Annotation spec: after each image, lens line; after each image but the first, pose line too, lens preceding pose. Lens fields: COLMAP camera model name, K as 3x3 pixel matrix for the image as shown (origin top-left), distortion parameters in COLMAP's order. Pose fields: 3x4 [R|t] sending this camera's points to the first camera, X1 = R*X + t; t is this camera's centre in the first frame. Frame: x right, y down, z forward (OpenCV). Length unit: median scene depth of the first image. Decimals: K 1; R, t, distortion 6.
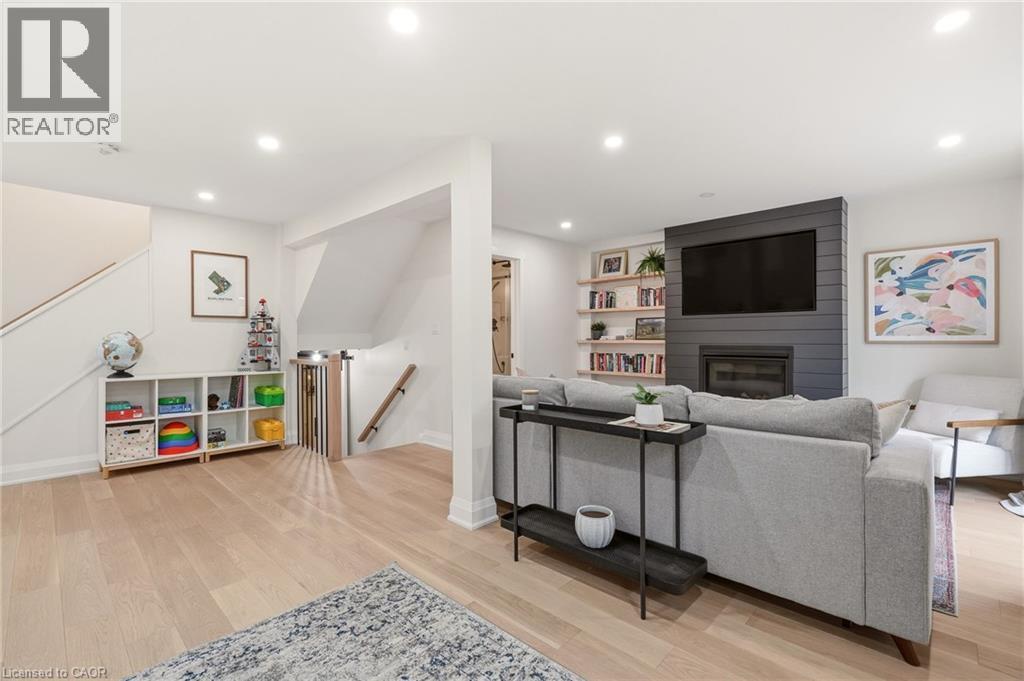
lens RADIAL K [[464.3, 0, 508.4], [0, 464.3, 338.8], [0, 0, 1]] dist [-0.003556, -0.000051]
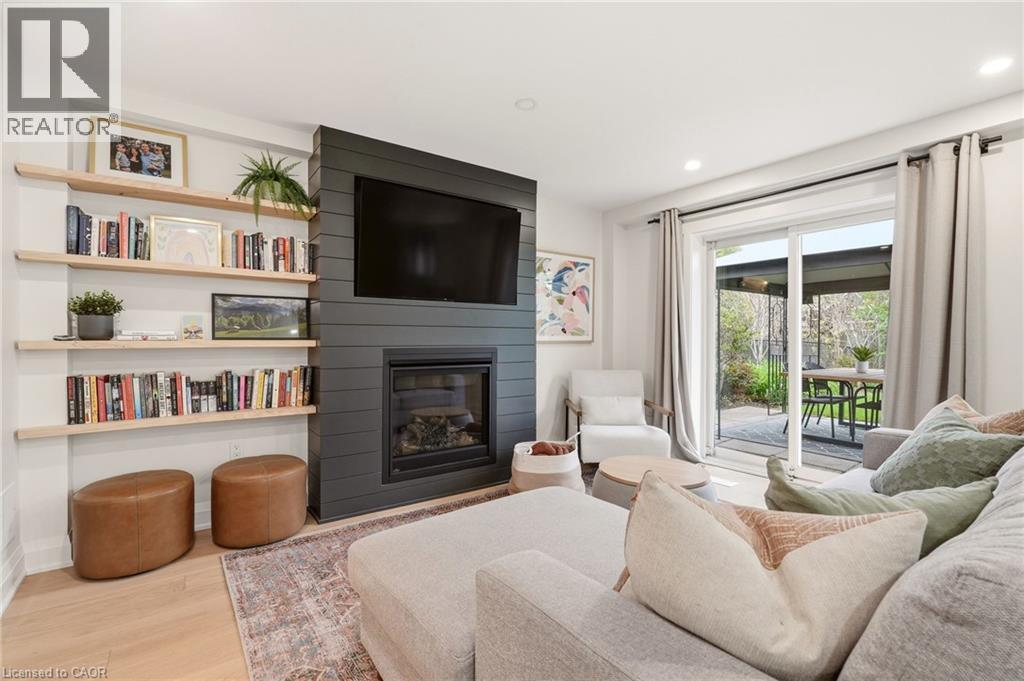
lens RADIAL K [[464.3, 0, 508.4], [0, 464.3, 338.8], [0, 0, 1]] dist [-0.003556, -0.000051]
pose [[0.171609, 0.001450, 0.985164, -0.130776], [-0.002021, 0.999997, -0.001120, 0.000934], [-0.985163, -0.001799, 0.171611, 0.664635]]
